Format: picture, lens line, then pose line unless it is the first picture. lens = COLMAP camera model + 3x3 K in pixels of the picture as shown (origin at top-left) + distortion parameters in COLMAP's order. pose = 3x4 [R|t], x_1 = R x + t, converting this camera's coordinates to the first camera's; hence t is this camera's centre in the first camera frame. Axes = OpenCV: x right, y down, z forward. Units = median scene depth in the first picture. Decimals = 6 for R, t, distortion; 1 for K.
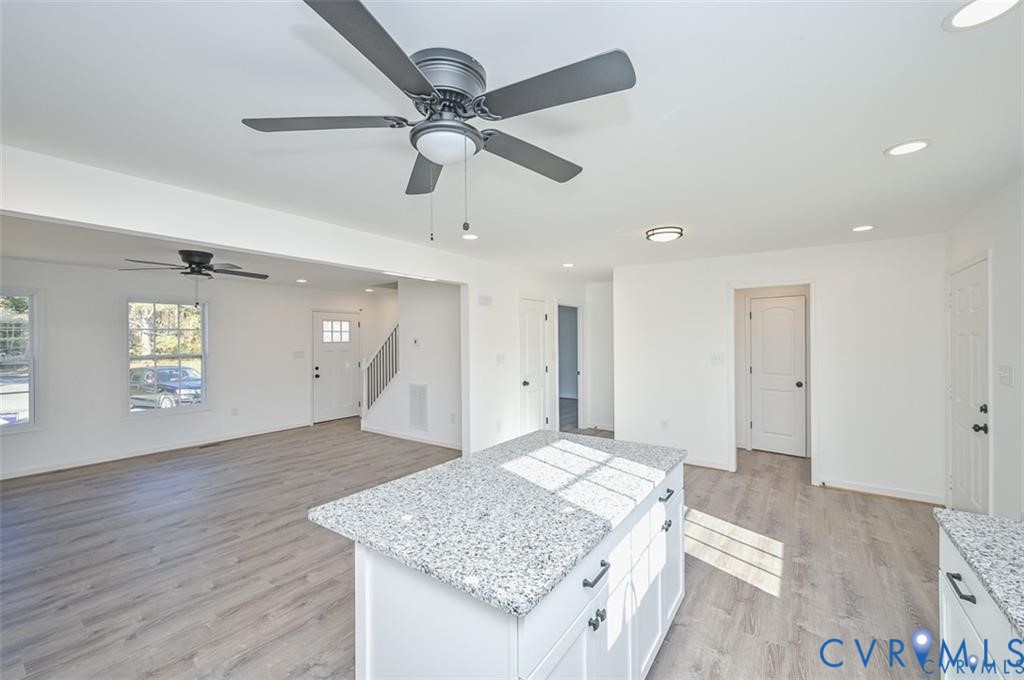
lens RADIAL K [[411.2, 0, 521.3], [0, 411.2, 338.9], [0, 0, 1]] dist [0.004618, -0.000644]
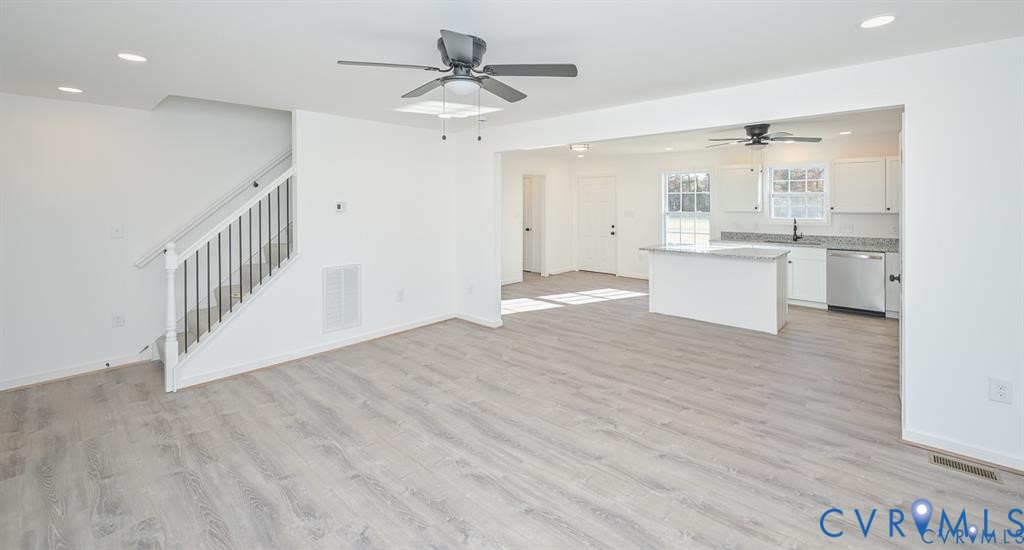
lens RADIAL K [[413.7, 0, 534.0], [0, 413.7, 204.4], [0, 0, 1]] dist [-0.003137, -0.000401]
pose [[0.110898, 0.002048, 0.993830, -0.988528], [0.002523, 0.999994, -0.002342, 0.008809], [-0.993829, 0.002767, 0.110892, 0.651590]]
